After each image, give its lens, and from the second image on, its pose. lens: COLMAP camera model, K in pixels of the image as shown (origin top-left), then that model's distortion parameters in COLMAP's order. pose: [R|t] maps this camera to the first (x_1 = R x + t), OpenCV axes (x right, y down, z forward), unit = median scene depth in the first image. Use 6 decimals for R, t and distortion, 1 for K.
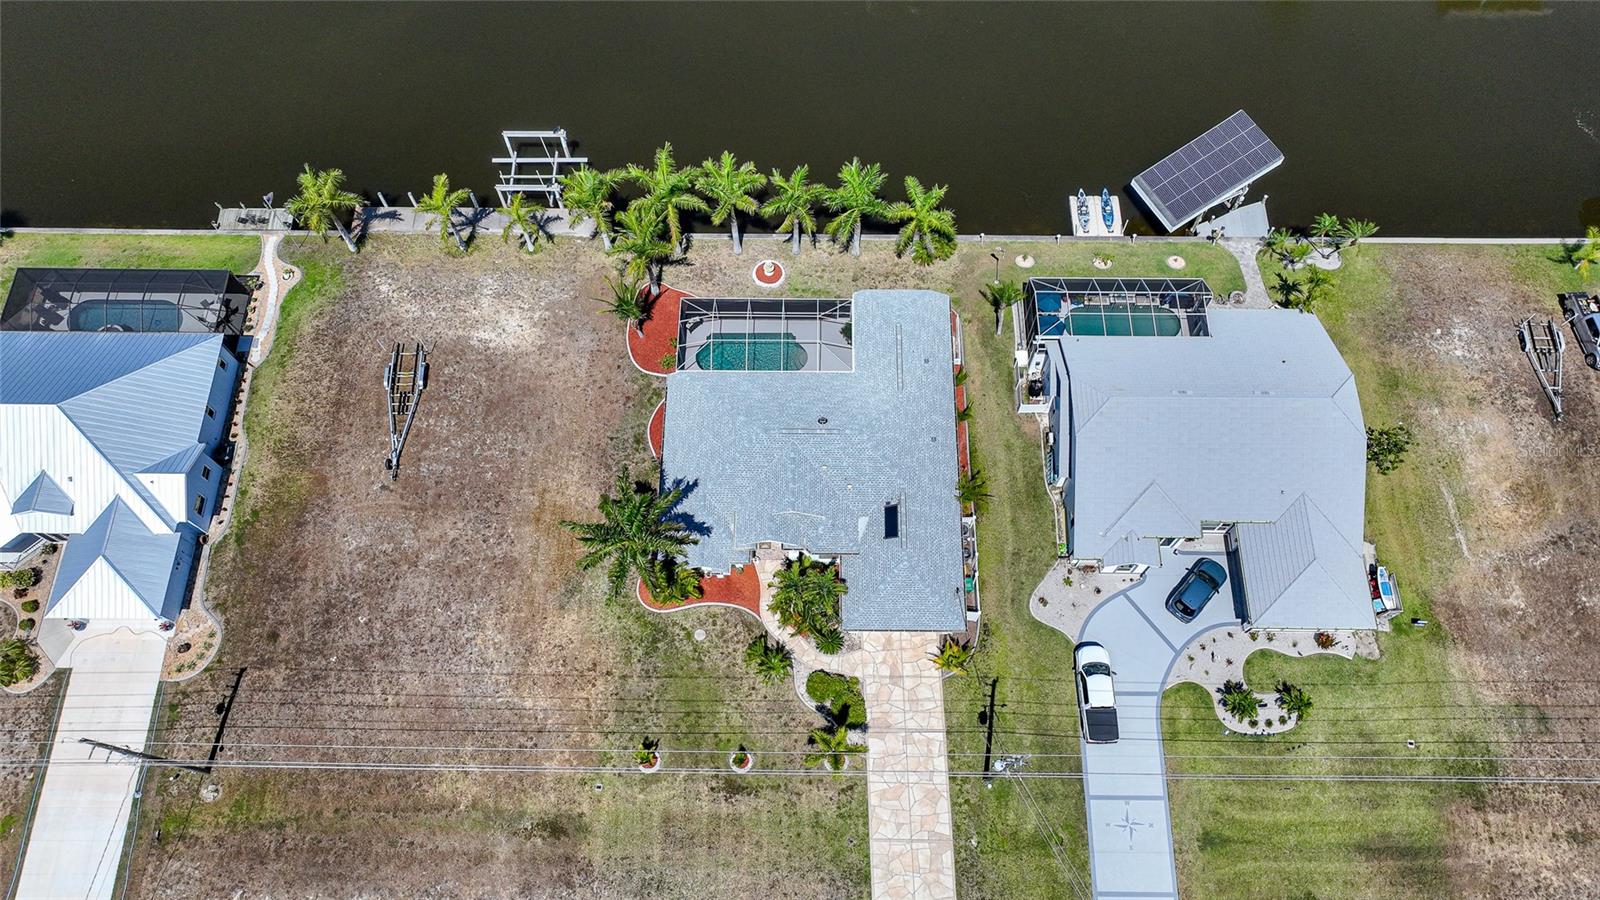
lens RADIAL K [[1123.6, 0, 801.7], [0, 1123.6, 448.8], [0, 0, 1]] dist [-0.009045, 0.026785]
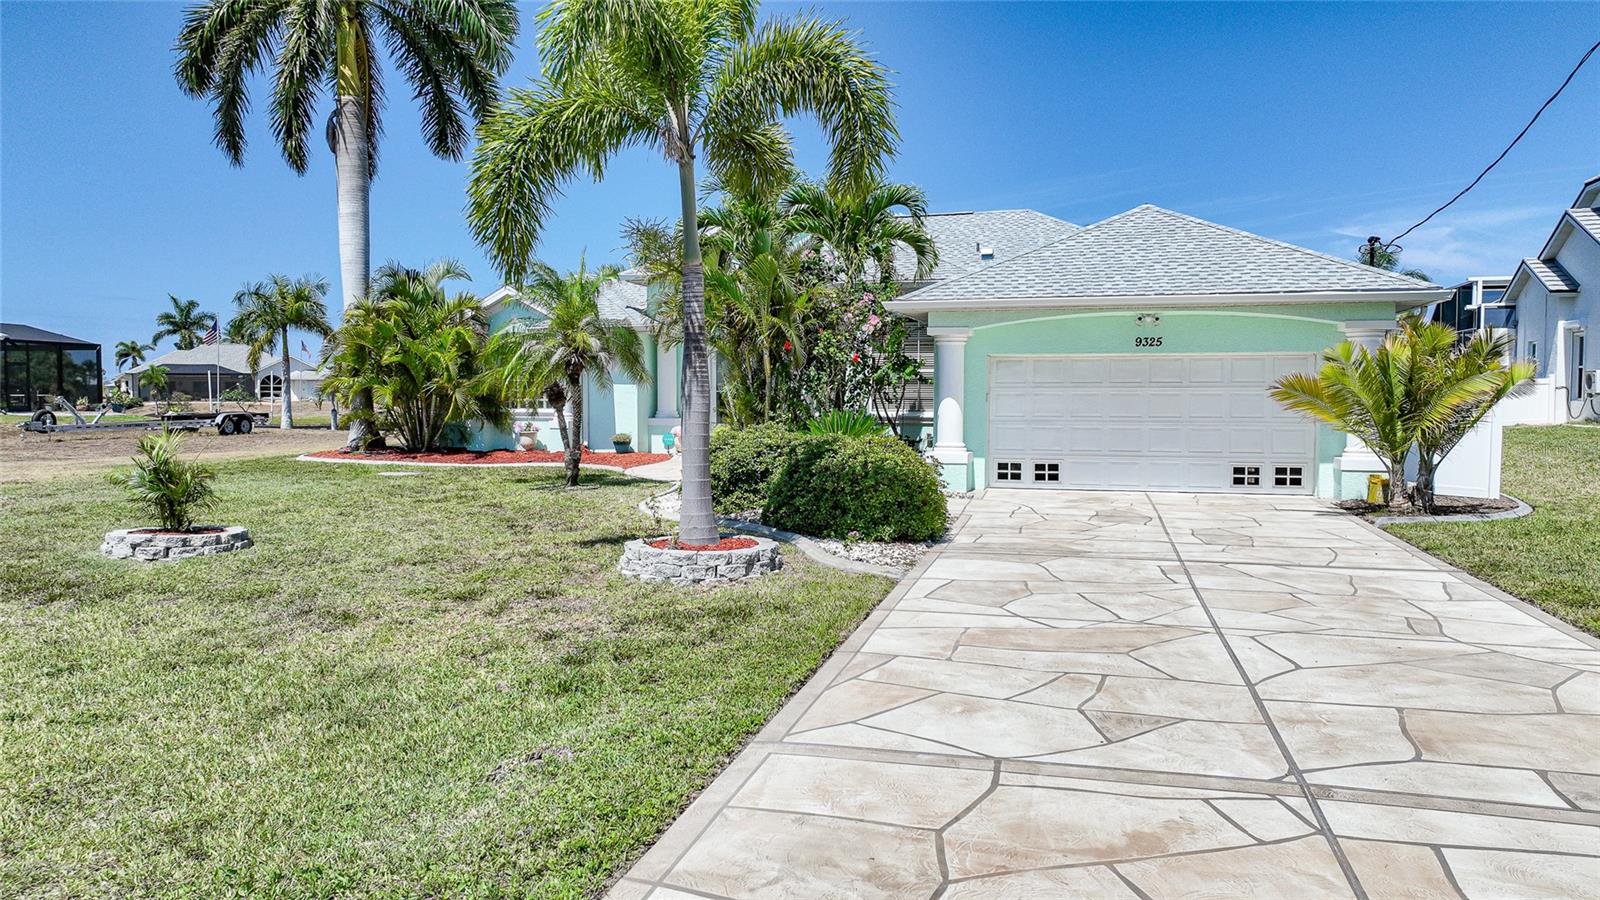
lens RADIAL K [[1123.6, 0, 801.7], [0, 1123.6, 448.8], [0, 0, 1]] dist [-0.009045, 0.026785]
pose [[0.965014, 0.015478, -0.261741, 0.081531], [-0.240377, 0.450937, -0.859578, 0.389161], [0.104724, 0.892421, 0.438881, 0.905177]]
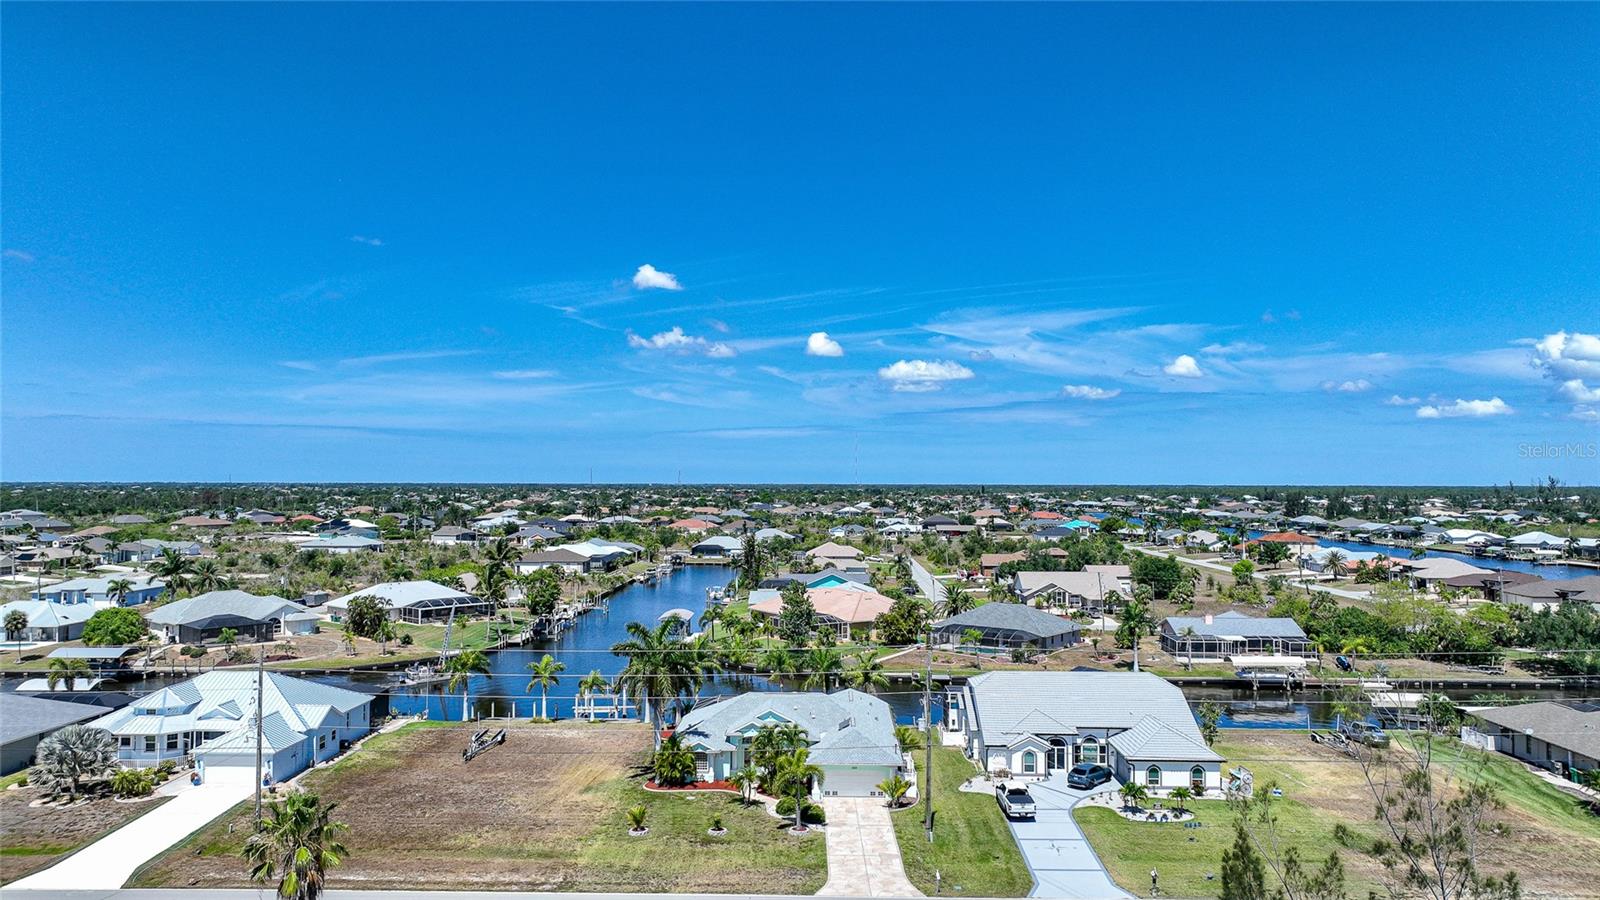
lens RADIAL K [[1123.6, 0, 801.7], [0, 1123.6, 448.8], [0, 0, 1]] dist [-0.009045, 0.026785]
pose [[0.999833, 0.004968, -0.017598, 0.051241], [-0.018162, 0.381514, -0.924185, 1.180044], [0.002122, 0.924350, 0.381540, 0.186022]]
